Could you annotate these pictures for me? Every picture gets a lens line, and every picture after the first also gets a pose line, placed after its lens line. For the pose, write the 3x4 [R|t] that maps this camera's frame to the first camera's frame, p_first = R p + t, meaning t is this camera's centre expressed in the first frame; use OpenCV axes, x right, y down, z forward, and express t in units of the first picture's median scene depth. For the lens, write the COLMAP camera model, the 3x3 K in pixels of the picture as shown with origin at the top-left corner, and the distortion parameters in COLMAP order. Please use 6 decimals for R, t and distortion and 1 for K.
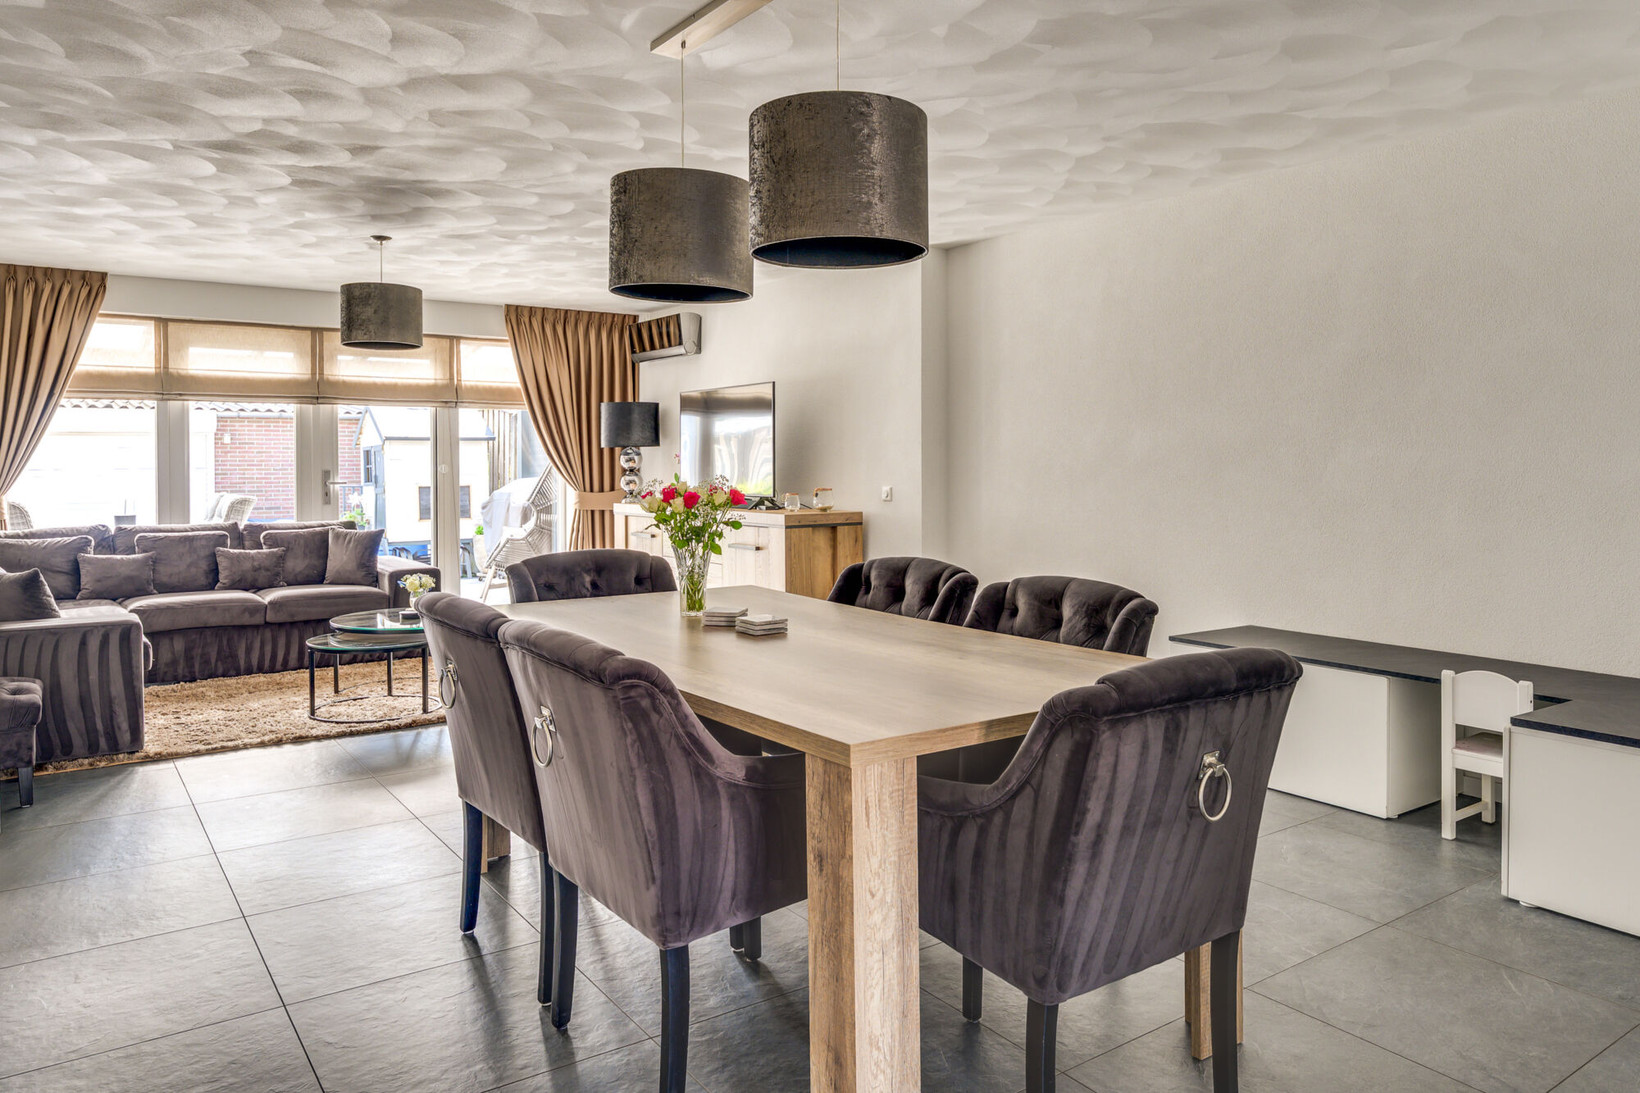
lens RADIAL K [[1118.8, 0, 848.7], [0, 1118.8, 489.8], [0, 0, 1]] dist [-0.000513, 0.000632]
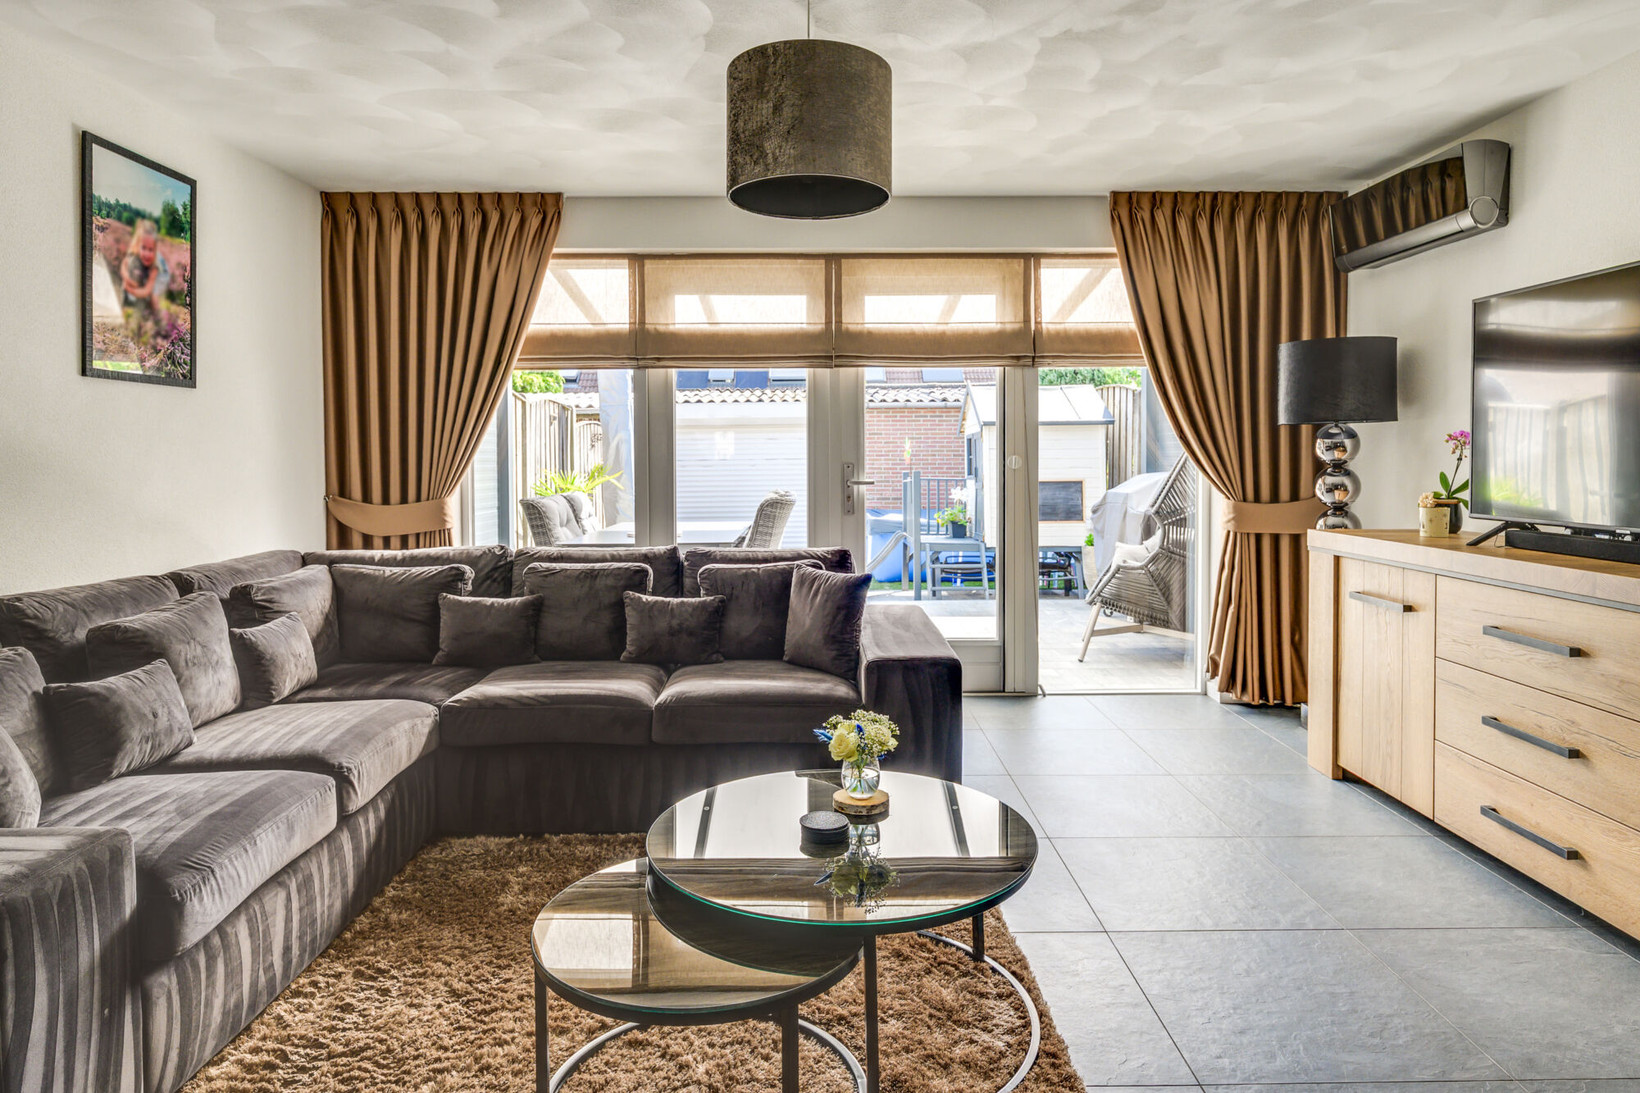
lens RADIAL K [[998.4, 0, 819.7], [0, 998.4, 469.2], [0, 0, 1]] dist [-0.000276, 0.000515]
pose [[0.818207, 0.007466, -0.574875, -0.124771], [-0.011426, 0.999929, -0.003277, -0.011555], [0.574810, 0.009250, 0.818234, 0.471325]]
